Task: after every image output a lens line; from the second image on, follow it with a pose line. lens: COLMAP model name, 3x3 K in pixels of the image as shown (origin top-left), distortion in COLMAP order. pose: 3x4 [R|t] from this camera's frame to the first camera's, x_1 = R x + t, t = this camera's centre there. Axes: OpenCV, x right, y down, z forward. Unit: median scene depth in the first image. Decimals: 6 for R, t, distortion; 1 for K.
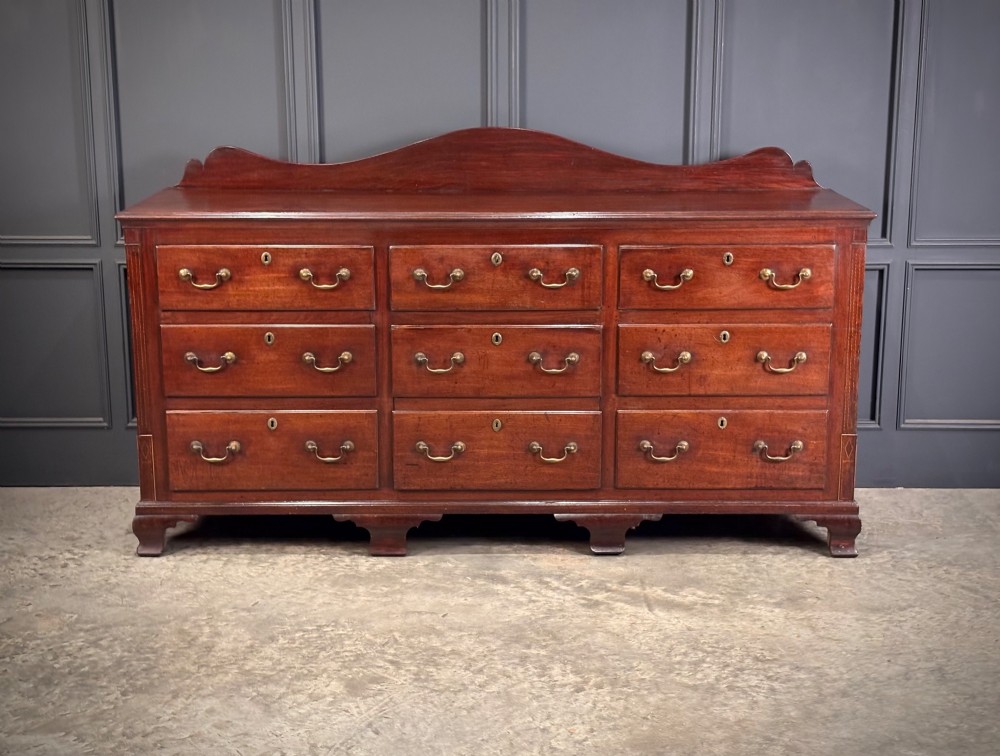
lens RADIAL K [[1481.2, 0, 538.4], [0, 1481.2, 370.6], [0, 0, 1]] dist [0.043453, 0.000000]
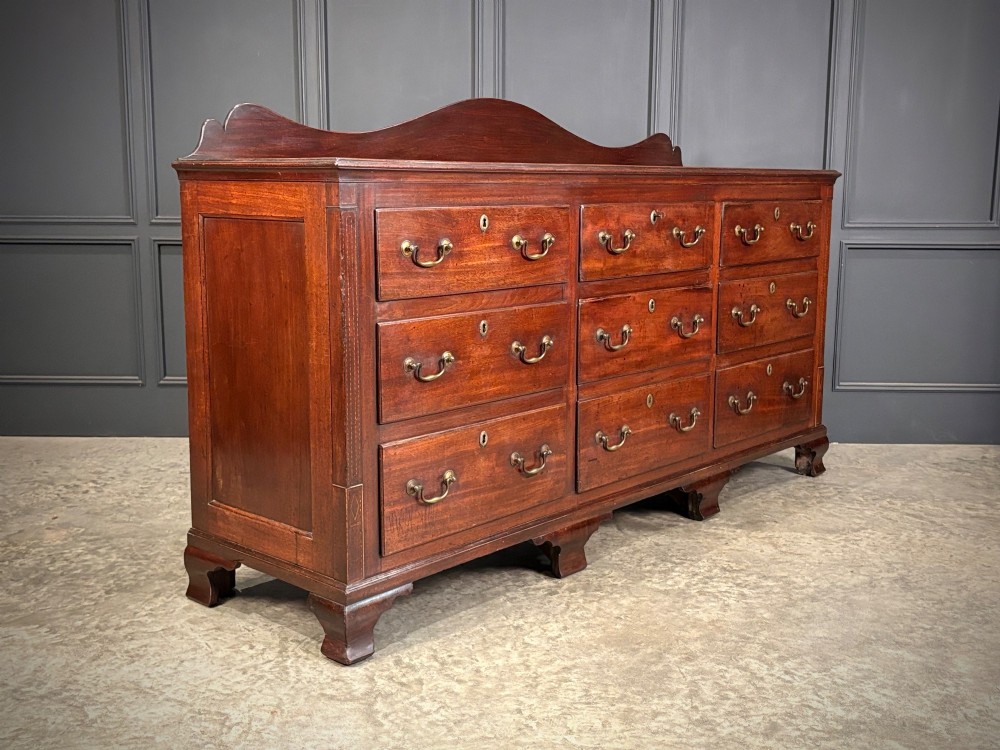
lens RADIAL K [[1060.4, 0, 509.0], [0, 1060.4, 374.8], [0, 0, 1]] dist [0.010747, 0.000000]
pose [[0.999890, 0.004523, -0.014092, 0.006758], [-0.005268, 0.998563, -0.053336, 0.099478], [0.013830, 0.053404, 0.998477, 0.252028]]
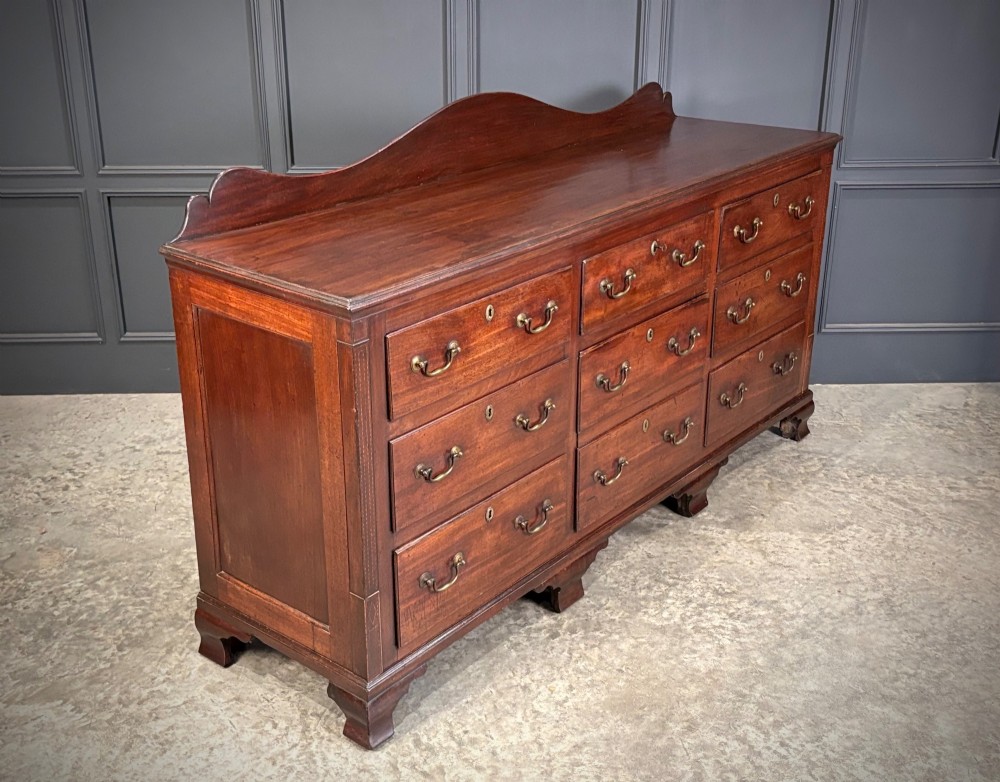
lens RADIAL K [[1132.8, 0, 489.3], [0, 1132.8, 380.1], [0, 0, 1]] dist [0.014321, 0.000000]
pose [[0.999678, -0.013506, 0.021465, -0.031873], [0.009886, 0.986971, 0.160594, -0.089230], [-0.023355, -0.160330, 0.986787, 0.224521]]
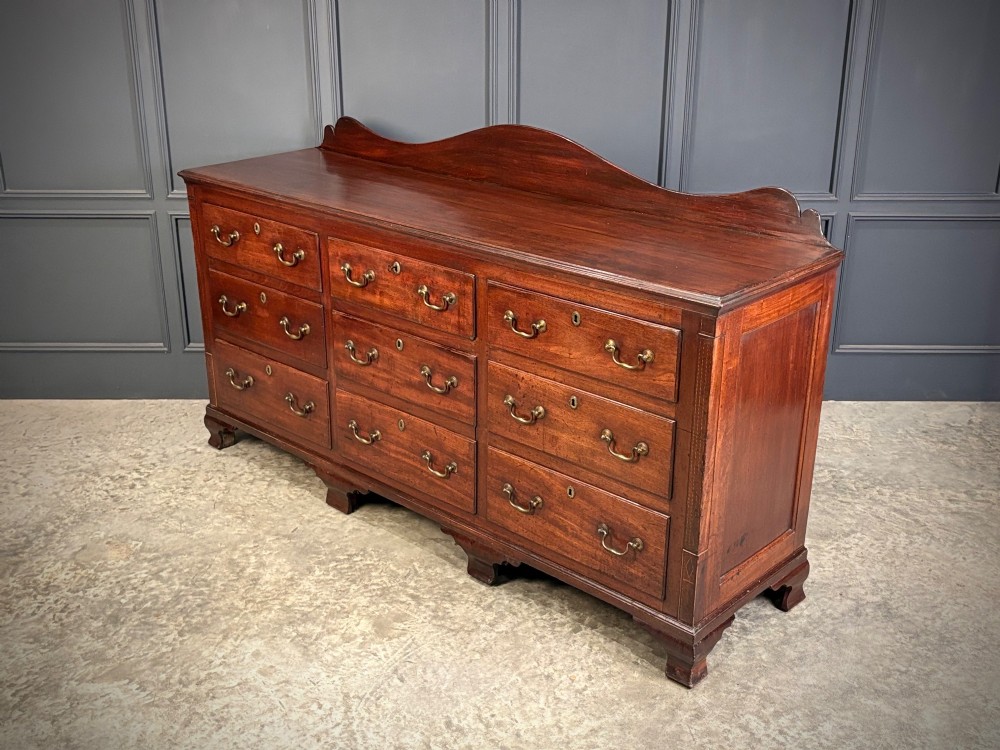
lens RADIAL K [[1096.8, 0, 517.8], [0, 1096.8, 366.7], [0, 0, 1]] dist [0.012920, 0.000000]
pose [[0.999968, 0.002370, 0.007624, -0.023911], [-0.003434, 0.989755, 0.142732, -0.103091], [-0.007208, -0.142753, 0.989732, 0.178014]]
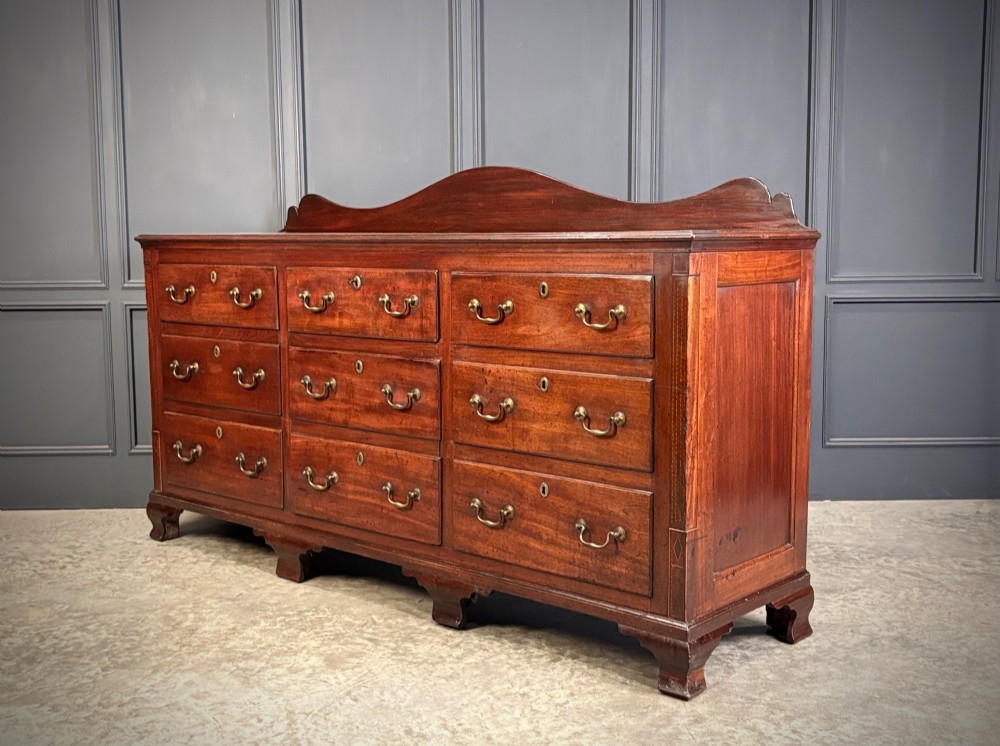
lens RADIAL K [[1150.4, 0, 499.8], [0, 1150.4, 356.3], [0, 0, 1]] dist [0.004358, 0.000000]
pose [[0.999805, -0.012428, 0.015358, -0.019135], [0.014141, 0.993037, -0.116955, 0.096027], [-0.013798, 0.117149, 0.993018, 0.187328]]
